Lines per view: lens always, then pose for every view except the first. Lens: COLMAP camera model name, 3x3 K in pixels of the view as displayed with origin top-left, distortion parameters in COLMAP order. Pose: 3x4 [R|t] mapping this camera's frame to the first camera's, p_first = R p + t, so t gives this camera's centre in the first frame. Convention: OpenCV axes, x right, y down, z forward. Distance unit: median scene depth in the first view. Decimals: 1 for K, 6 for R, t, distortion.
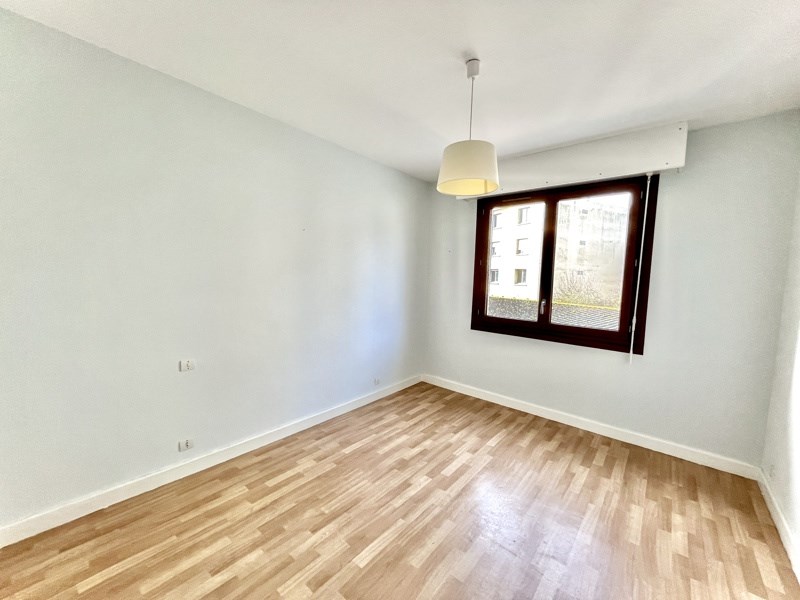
lens RADIAL K [[321.1, 0, 399.5], [0, 321.1, 301.1], [0, 0, 1]] dist [-0.001046, -0.000015]
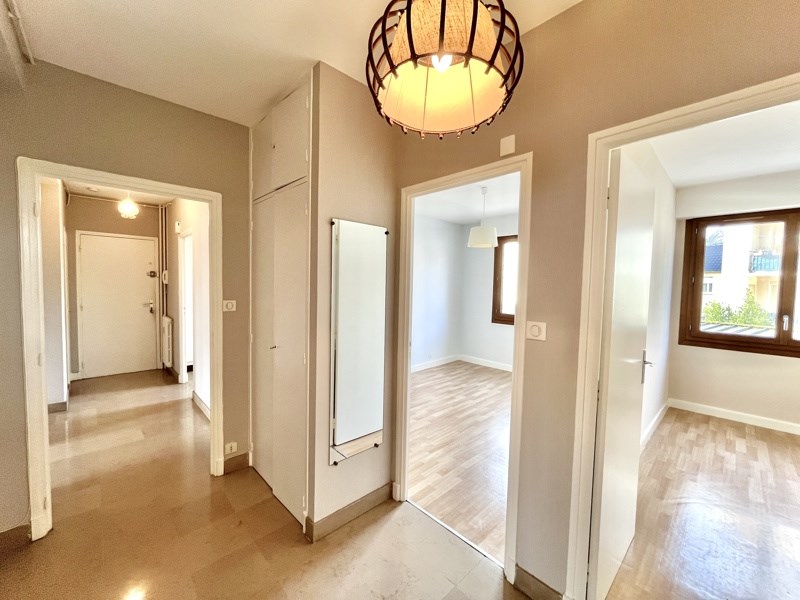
lens RADIAL K [[321.1, 0, 399.4], [0, 321.1, 300.4], [0, 0, 1]] dist [-0.001046, -0.000015]
pose [[0.995391, 0.007595, -0.095595, -0.113433], [-0.010199, 0.999589, -0.026785, 0.045164], [0.095352, 0.027636, 0.995060, -0.919312]]
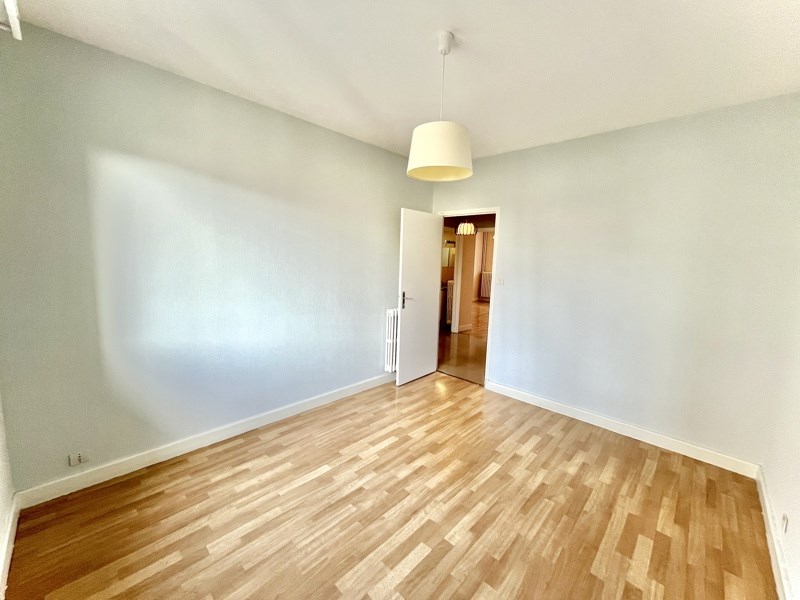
lens RADIAL K [[321.1, 0, 401.2], [0, 321.1, 299.7], [0, 0, 1]] dist [-0.001046, -0.000015]
pose [[-0.996397, -0.068966, 0.049356, 0.204686], [-0.057110, 0.975886, 0.210679, -0.151852], [-0.062696, 0.207101, -0.976309, 1.634311]]
